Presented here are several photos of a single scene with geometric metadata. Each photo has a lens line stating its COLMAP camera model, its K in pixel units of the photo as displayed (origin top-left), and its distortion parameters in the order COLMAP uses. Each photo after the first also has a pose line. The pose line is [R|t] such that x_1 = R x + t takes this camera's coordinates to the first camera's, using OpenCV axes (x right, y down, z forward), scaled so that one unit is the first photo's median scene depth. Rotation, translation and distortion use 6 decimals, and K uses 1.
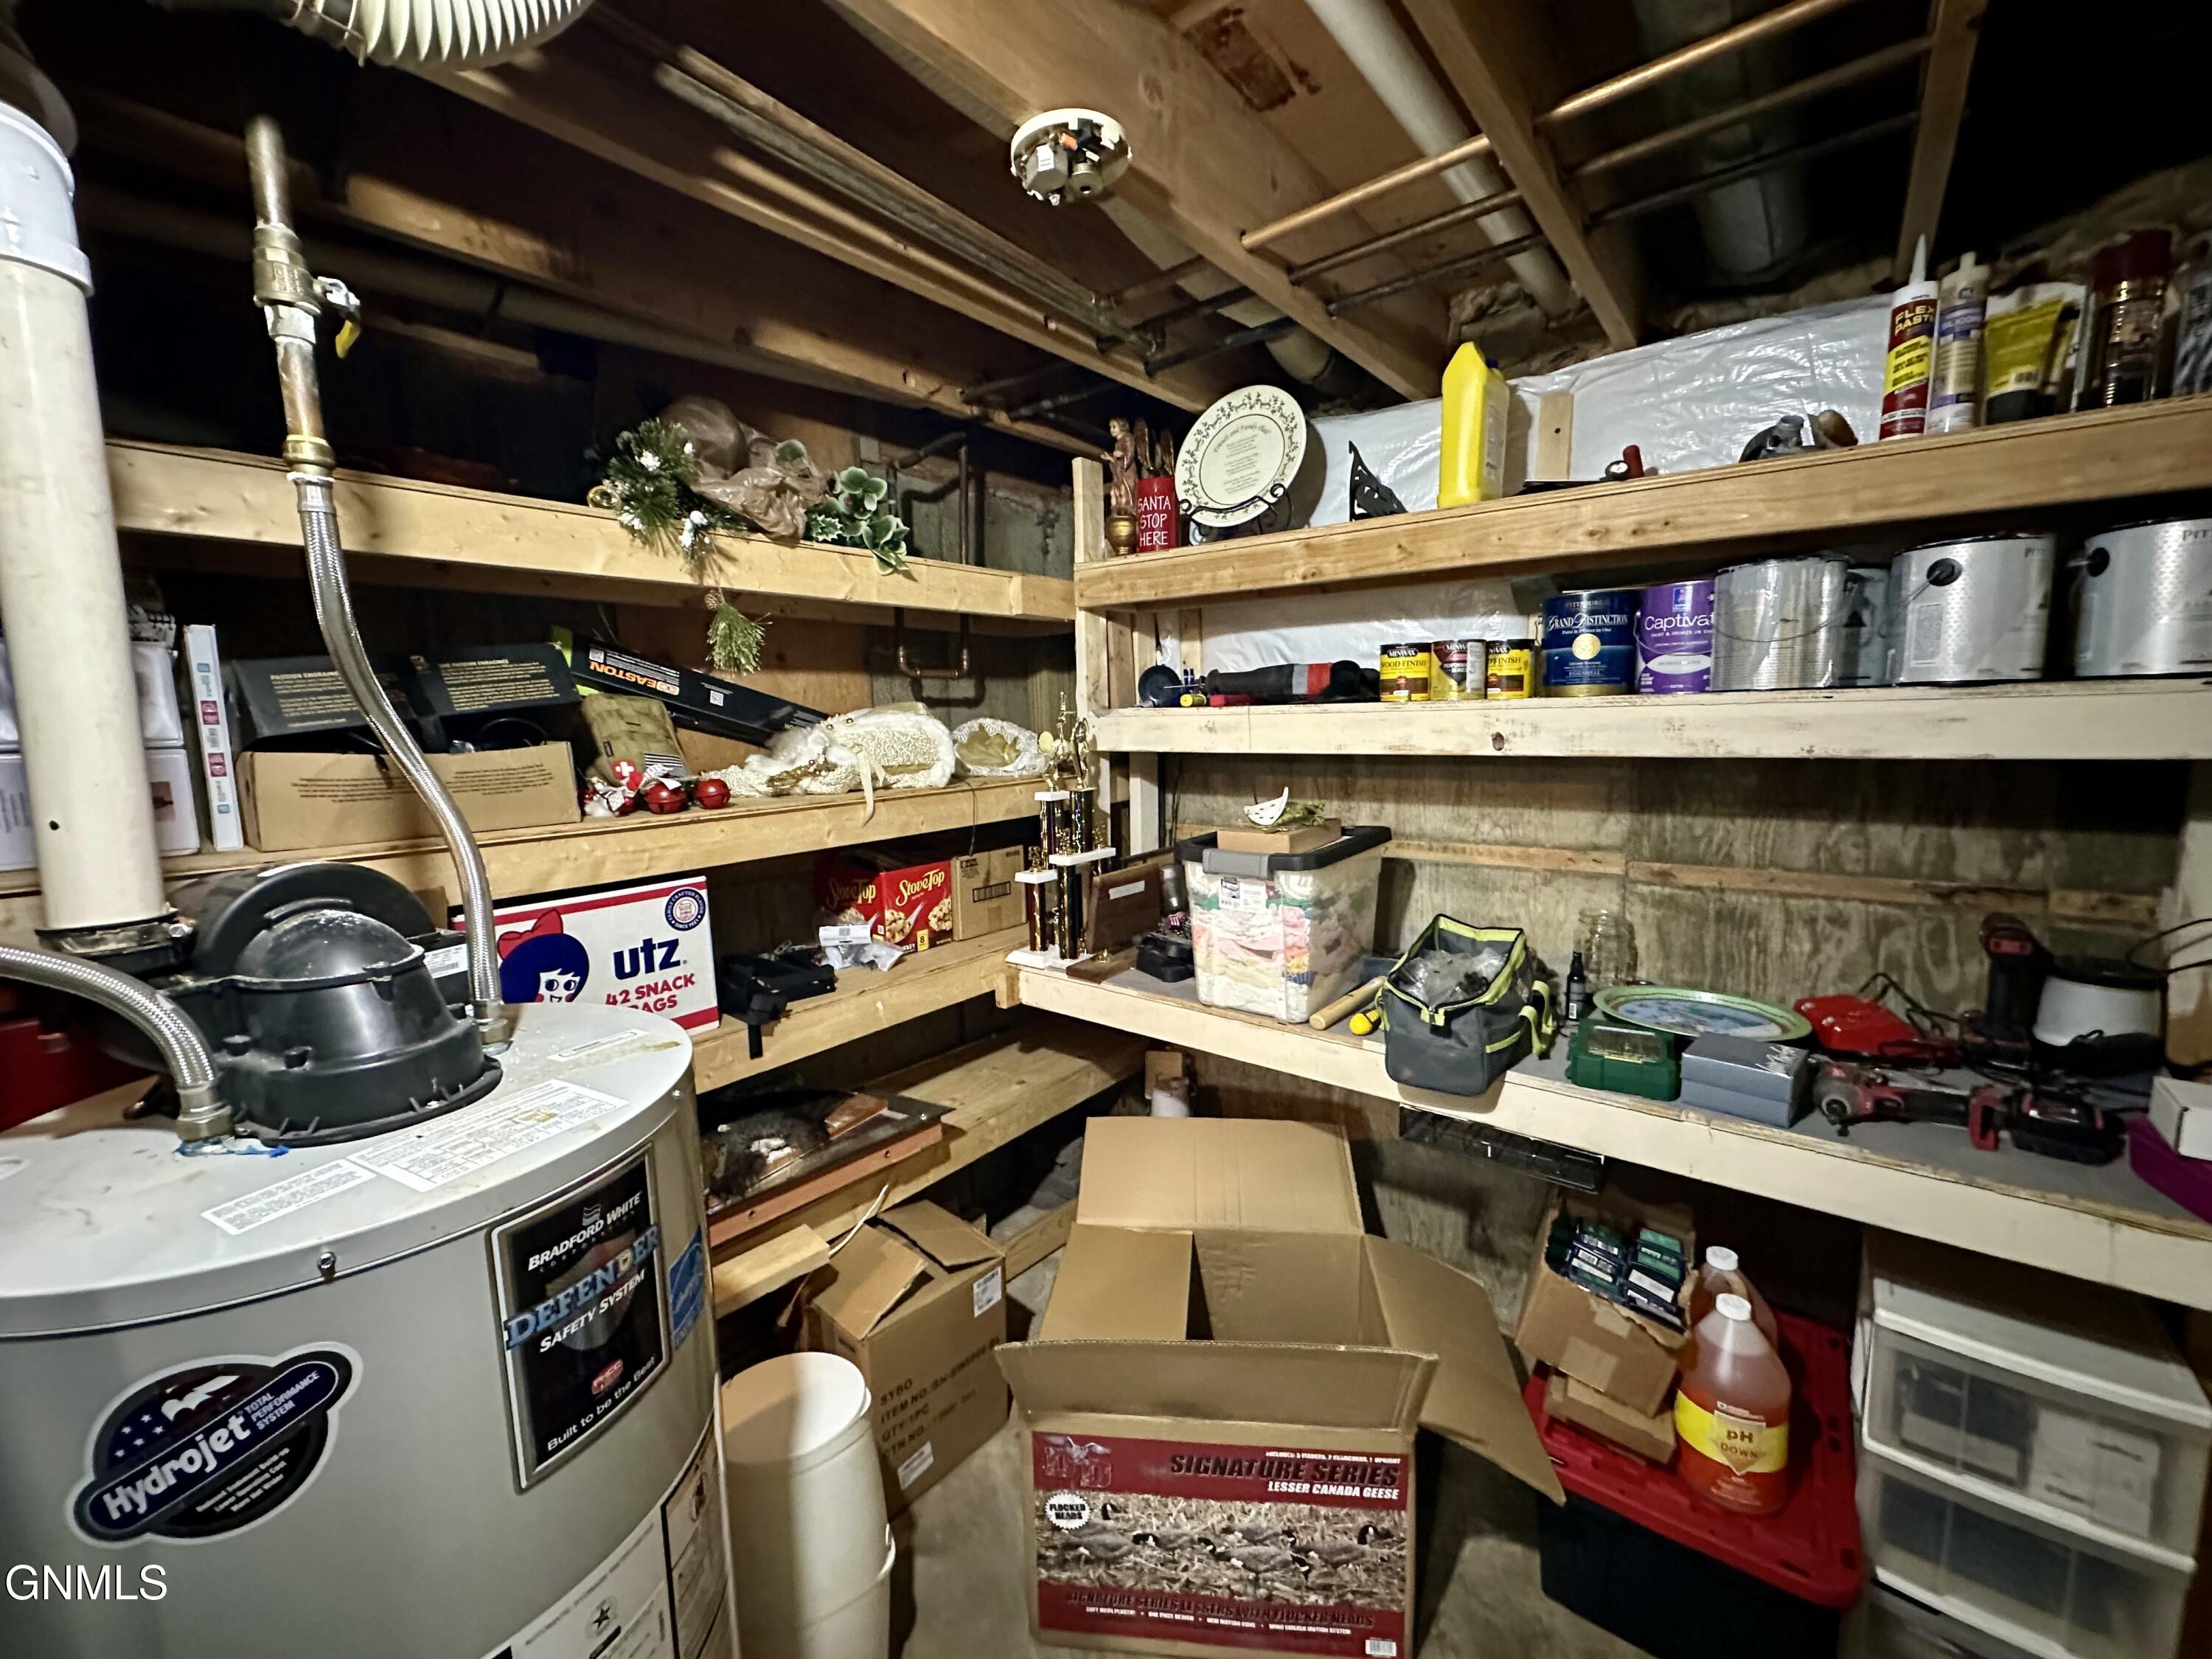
lens RADIAL K [[882.1, 0, 1106.0], [0, 882.1, 829.5], [0, 0, 1]] dist [-0.000940, 0.000233]
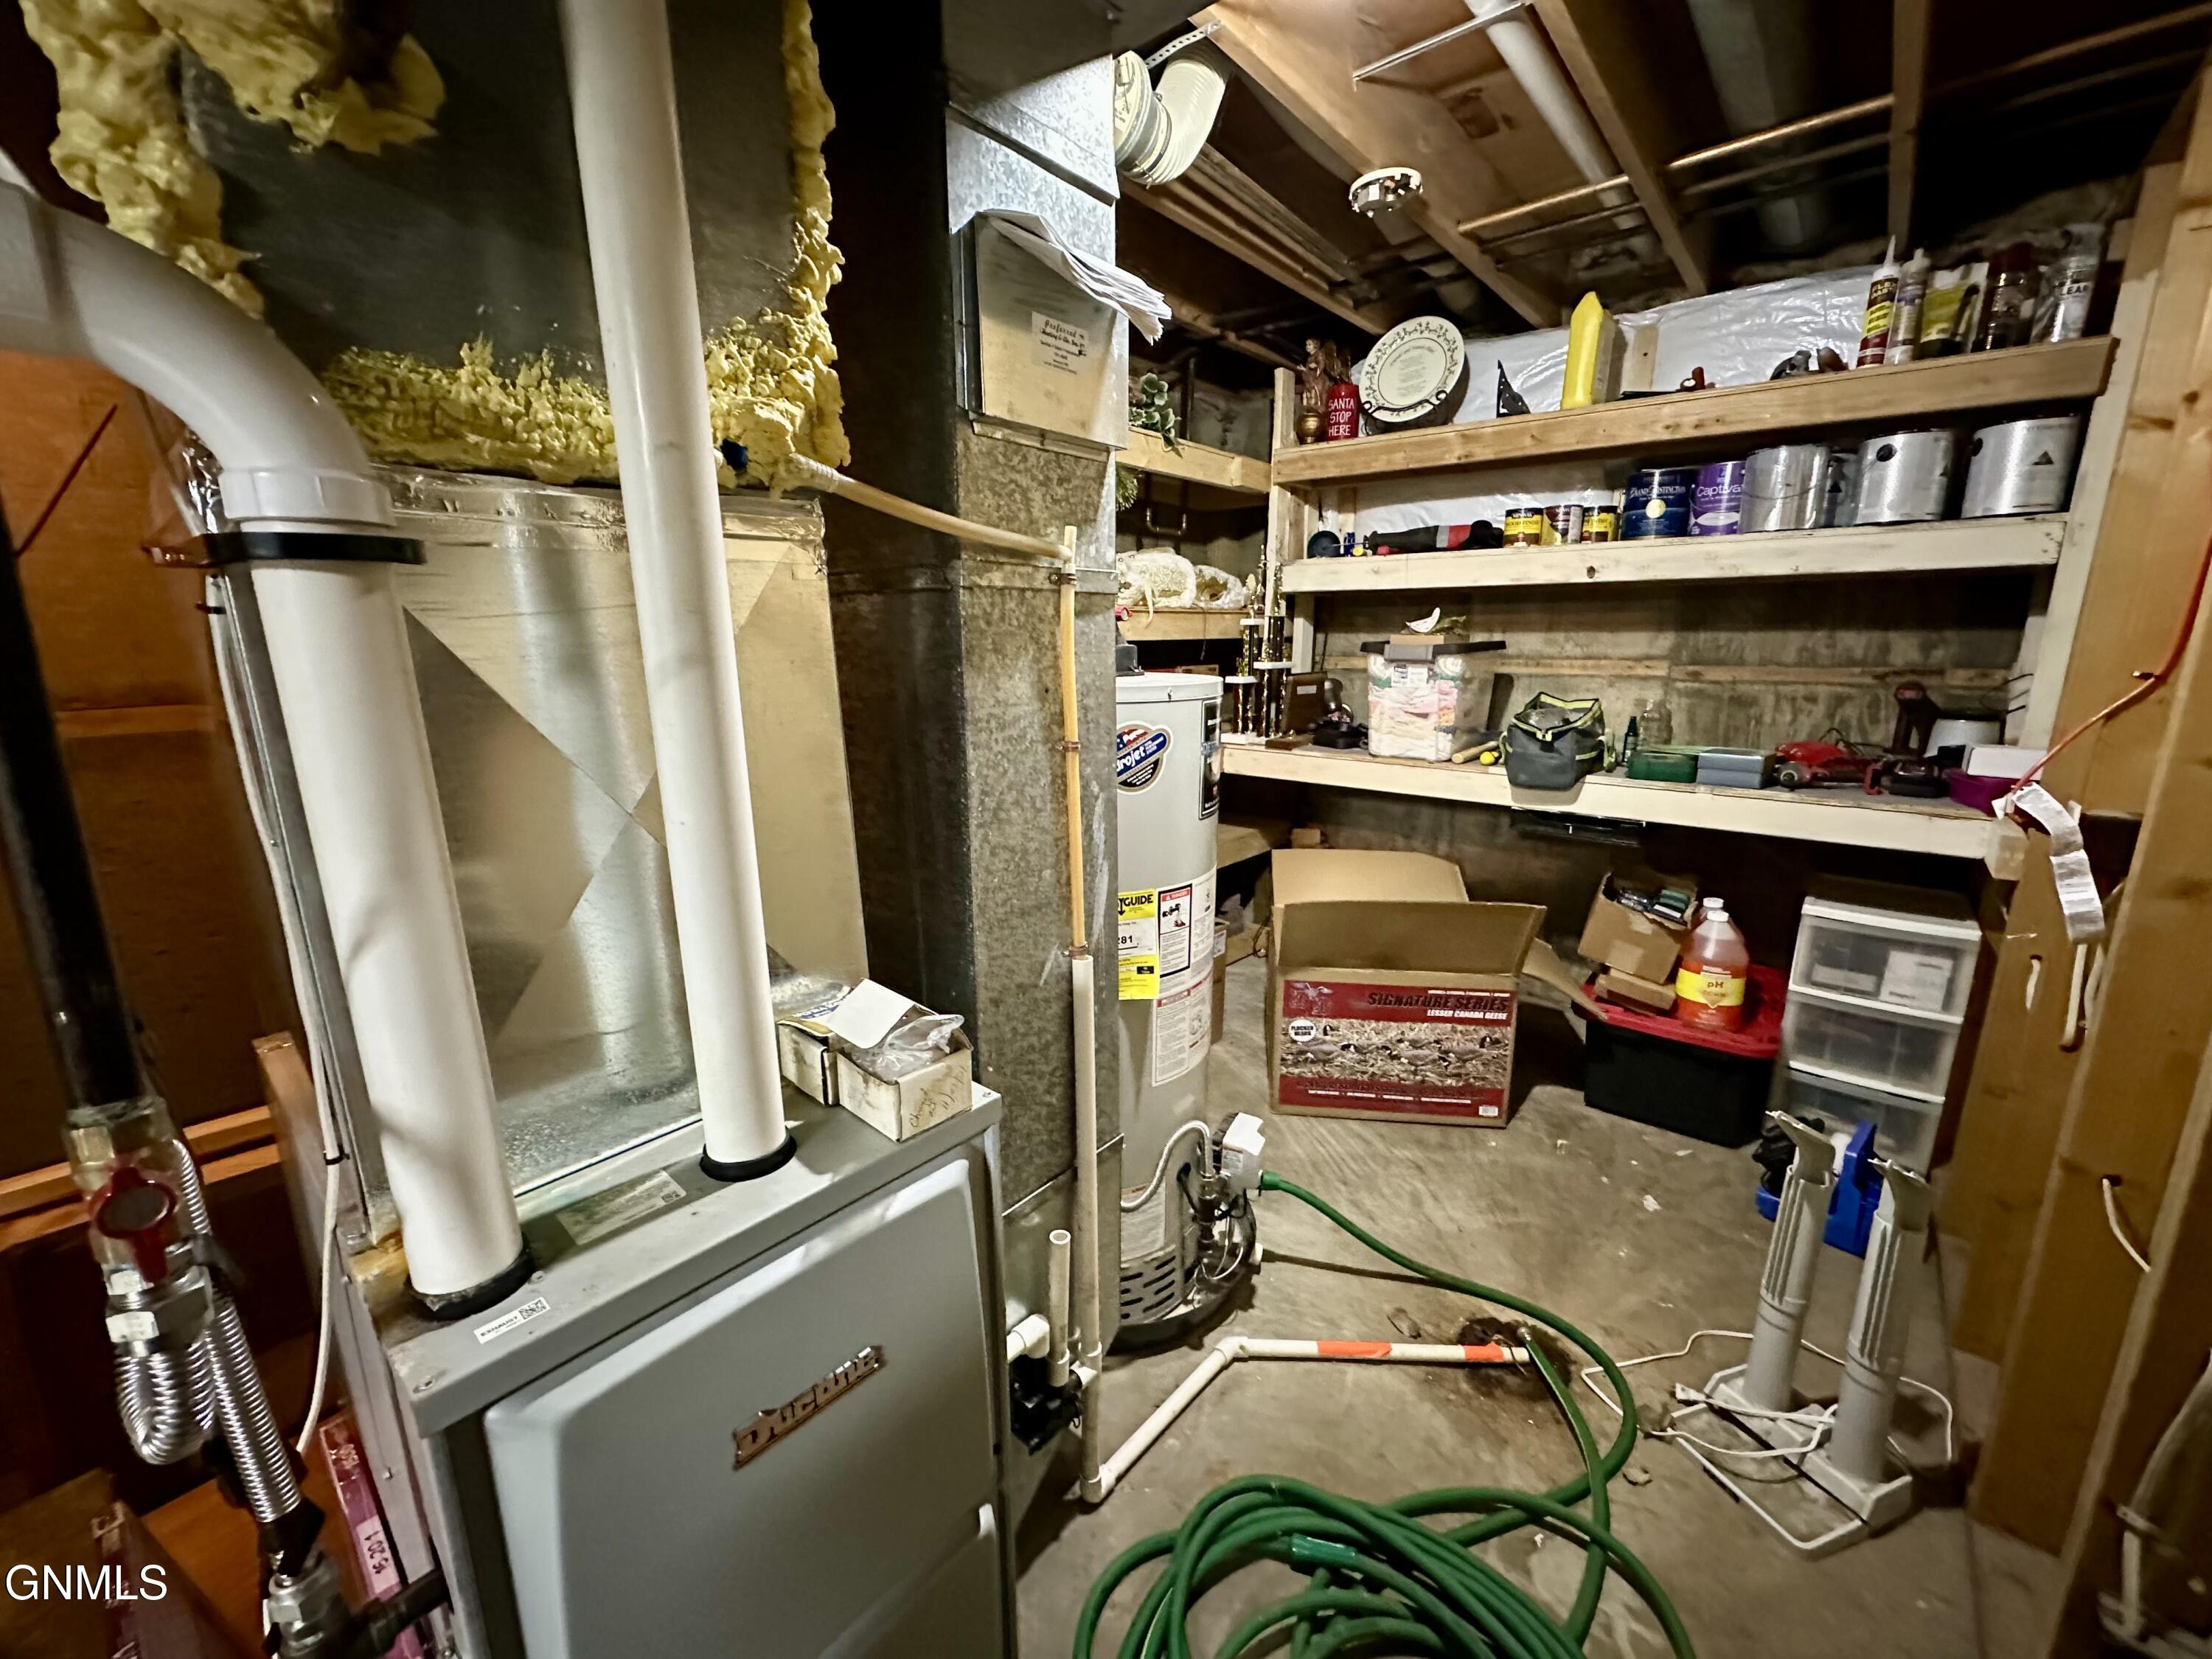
lens RADIAL K [[882.1, 0, 1106.0], [0, 882.1, 829.5], [0, 0, 1]] dist [-0.000940, 0.000233]
pose [[0.999504, 0.025573, -0.018355, -0.347486], [-0.023831, 0.995695, 0.089571, 0.226198], [0.020567, -0.089089, 0.995811, -0.558026]]
